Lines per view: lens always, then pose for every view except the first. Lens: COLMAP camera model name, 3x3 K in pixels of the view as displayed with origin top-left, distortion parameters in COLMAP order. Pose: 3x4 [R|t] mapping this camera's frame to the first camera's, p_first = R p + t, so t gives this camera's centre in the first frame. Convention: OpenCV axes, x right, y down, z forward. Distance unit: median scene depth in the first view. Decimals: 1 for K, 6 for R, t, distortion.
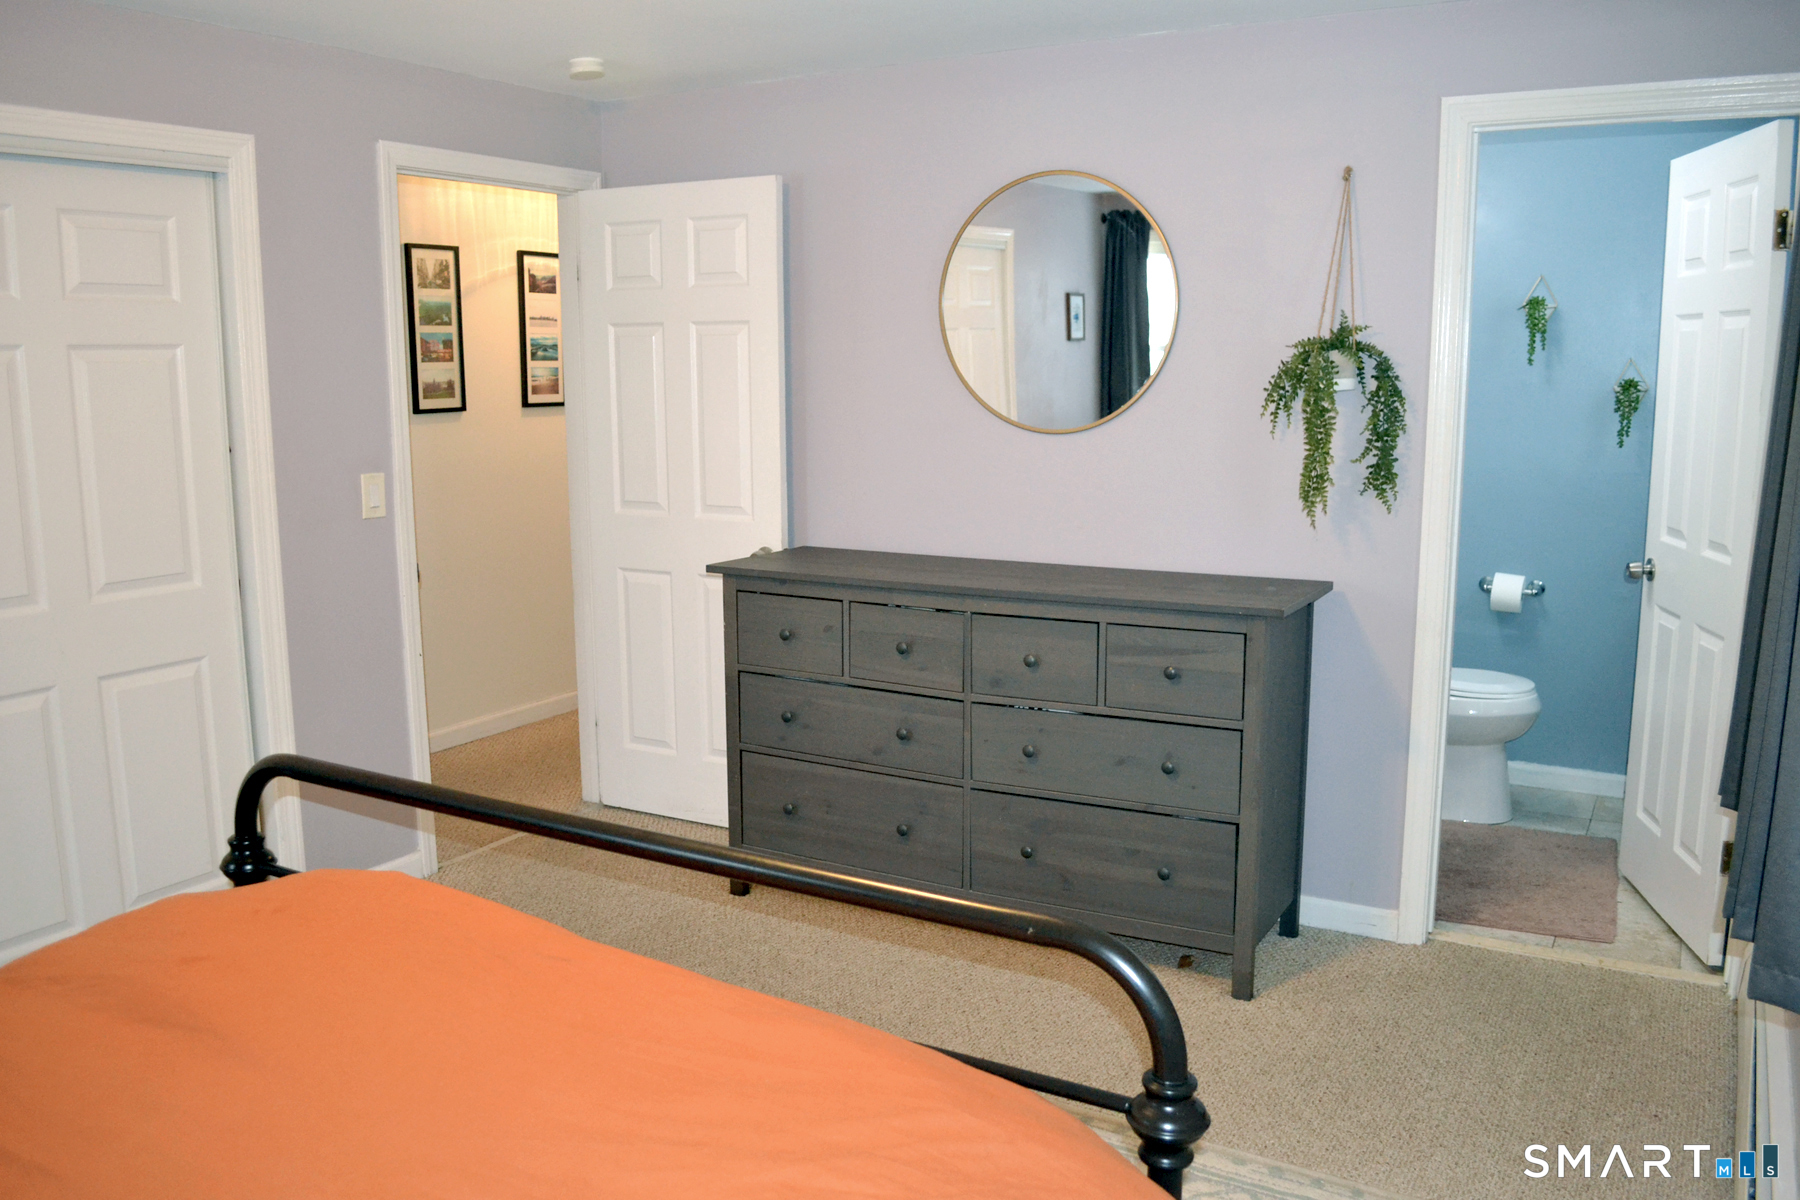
lens RADIAL K [[1433.2, 0, 902.6], [0, 1433.2, 599.6], [0, 0, 1]] dist [-0.084928, -0.005819]
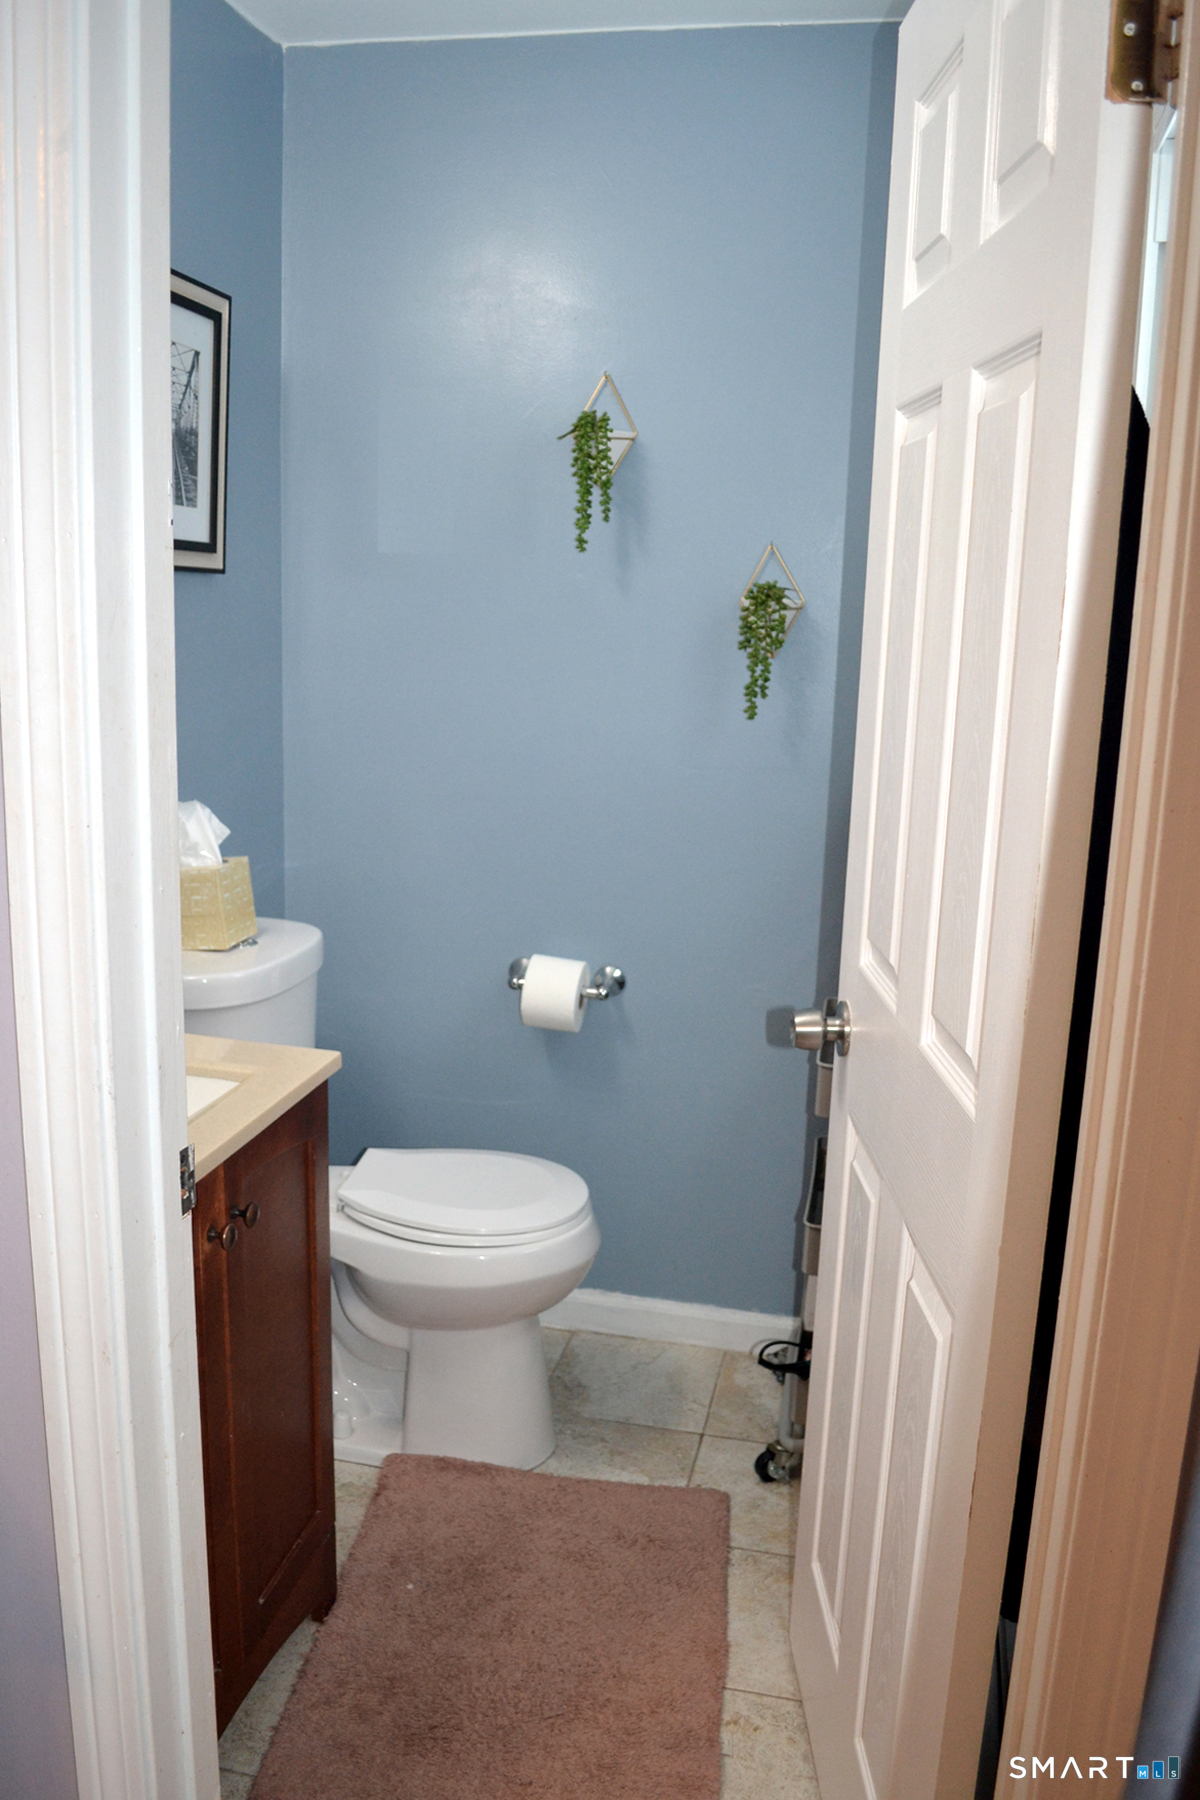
lens RADIAL K [[1433.2, 0, 598.3], [0, 1433.2, 900.7], [0, 0, 1]] dist [-0.084928, -0.005819]
pose [[0.950737, -0.026124, 0.308897, 0.294029], [0.011687, 0.998755, 0.048496, -0.067721], [-0.309779, -0.042497, 0.949858, 0.514202]]
